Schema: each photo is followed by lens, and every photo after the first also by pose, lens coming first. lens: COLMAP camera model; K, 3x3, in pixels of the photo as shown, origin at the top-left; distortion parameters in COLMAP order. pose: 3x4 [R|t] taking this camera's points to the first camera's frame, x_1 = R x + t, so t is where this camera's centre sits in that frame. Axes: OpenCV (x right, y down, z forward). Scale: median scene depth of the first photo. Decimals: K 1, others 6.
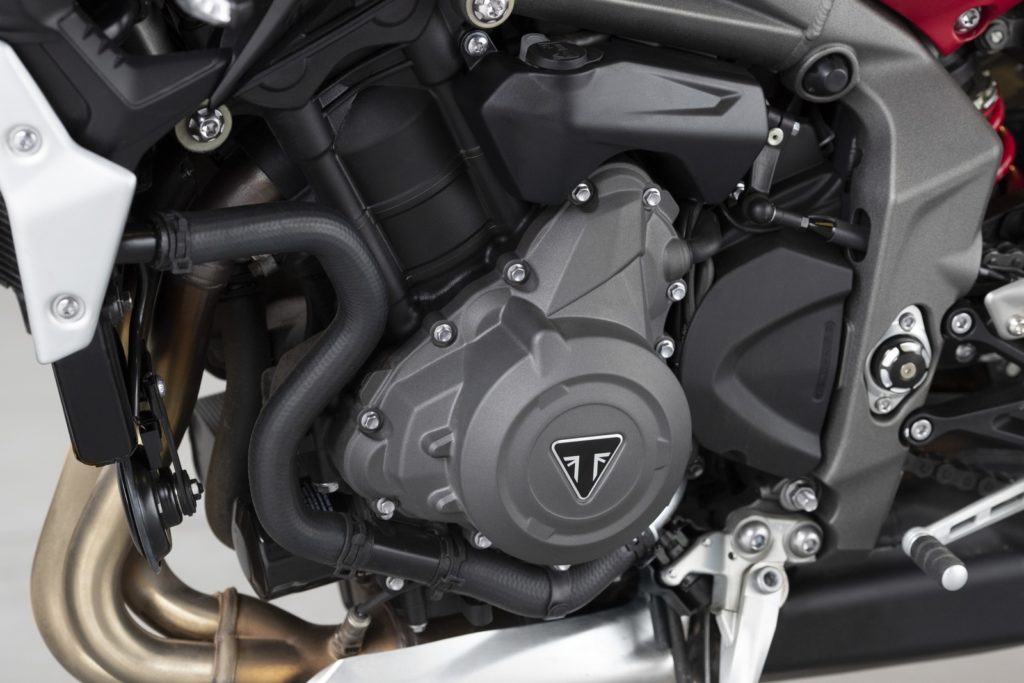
lens RADIAL K [[4033.7, 0, 512.0], [0, 4033.7, 341.5], [0, 0, 1]] dist [0.565511, 1.364027]
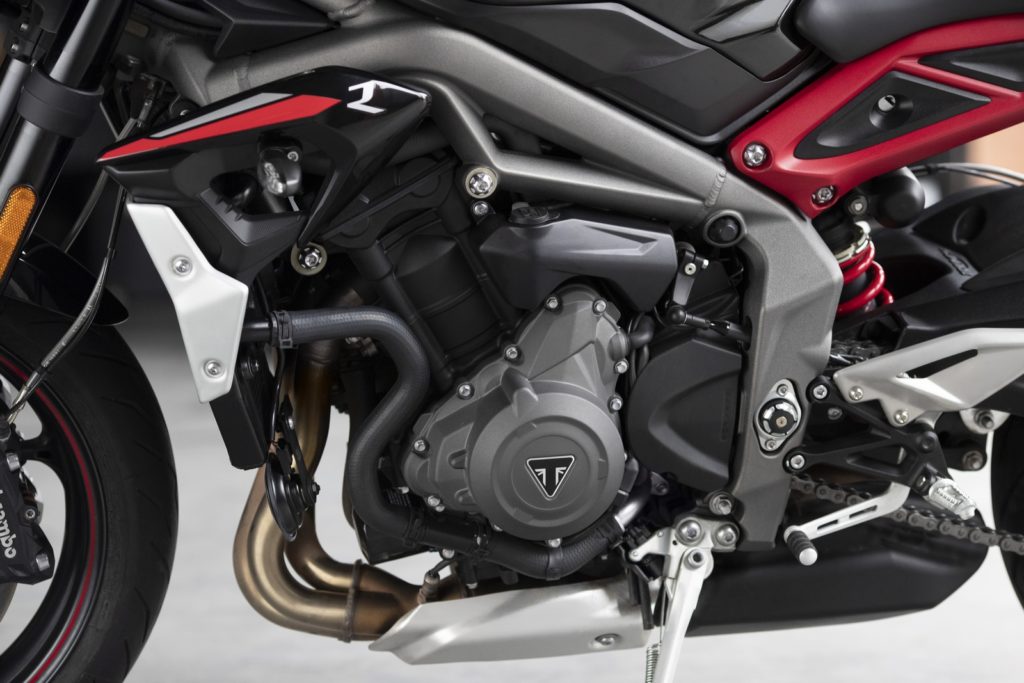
lens RADIAL K [[4033.7, 0, 512.0], [0, 4033.7, 341.5], [0, 0, 1]] dist [0.565511, 1.364027]
pose [[0.984339, 0.008279, -0.176094, 0.270440], [-0.015983, 0.998974, -0.042379, 0.043990], [0.175562, 0.044530, 0.983461, -0.534322]]
